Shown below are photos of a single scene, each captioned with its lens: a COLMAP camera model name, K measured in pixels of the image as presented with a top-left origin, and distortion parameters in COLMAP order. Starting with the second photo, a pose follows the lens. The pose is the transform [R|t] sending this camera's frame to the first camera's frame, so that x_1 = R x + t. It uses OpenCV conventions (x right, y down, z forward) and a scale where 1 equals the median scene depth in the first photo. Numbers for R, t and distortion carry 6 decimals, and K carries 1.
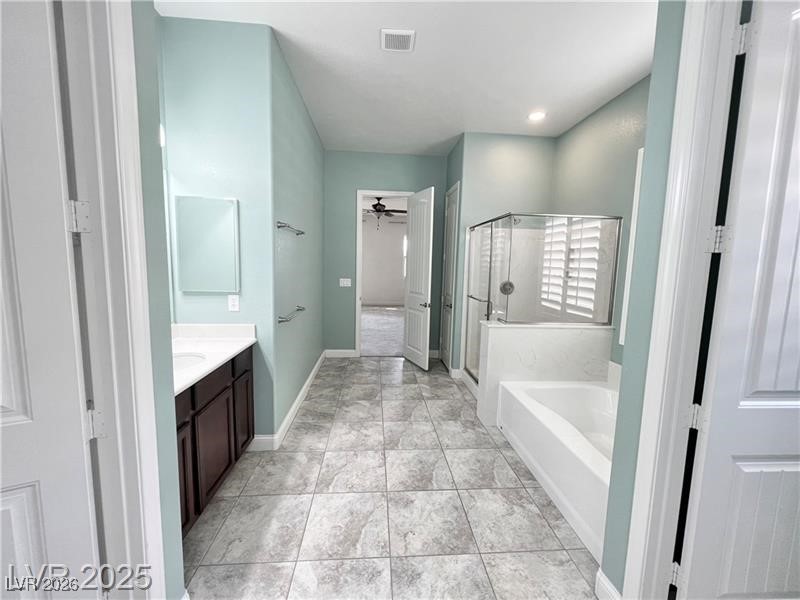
lens RADIAL K [[320.1, 0, 395.9], [0, 320.1, 298.1], [0, 0, 1]] dist [-0.000521, -0.000223]
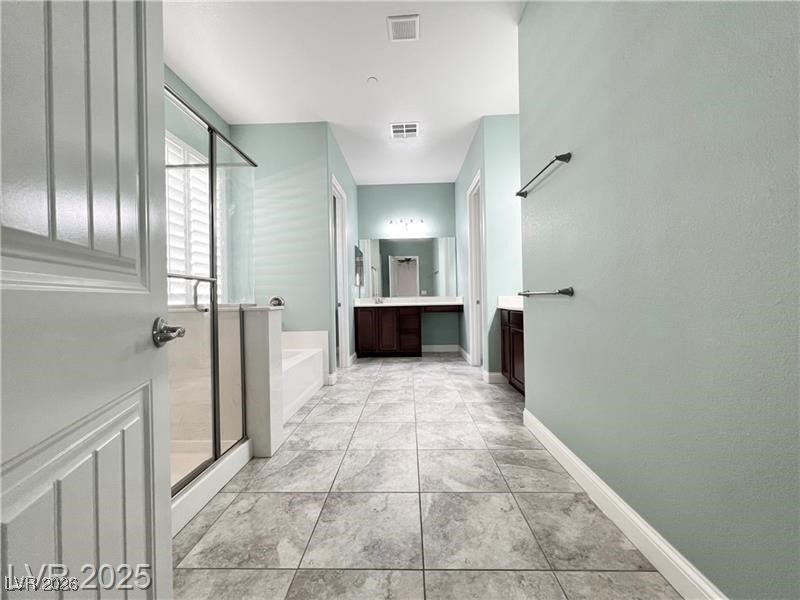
lens RADIAL K [[320.1, 0, 401.1], [0, 320.1, 298.6], [0, 0, 1]] dist [-0.000521, -0.000223]
pose [[-0.995792, -0.006399, 0.091417, -0.078268], [0.003884, 0.993715, 0.111870, -0.022898], [-0.091558, 0.111754, -0.989509, 1.923543]]
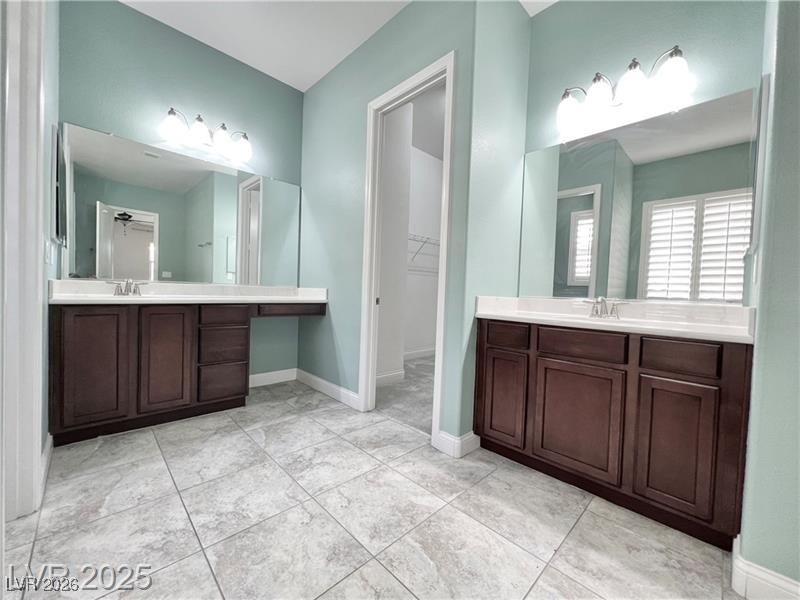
lens RADIAL K [[320.1, 0, 398.8], [0, 320.1, 297.5], [0, 0, 1]] dist [-0.000521, -0.000223]
pose [[-0.760179, -0.036908, -0.648664, 0.279201], [-0.124474, 0.988165, 0.089647, 0.085862], [0.637678, 0.148890, -0.755777, 0.948266]]
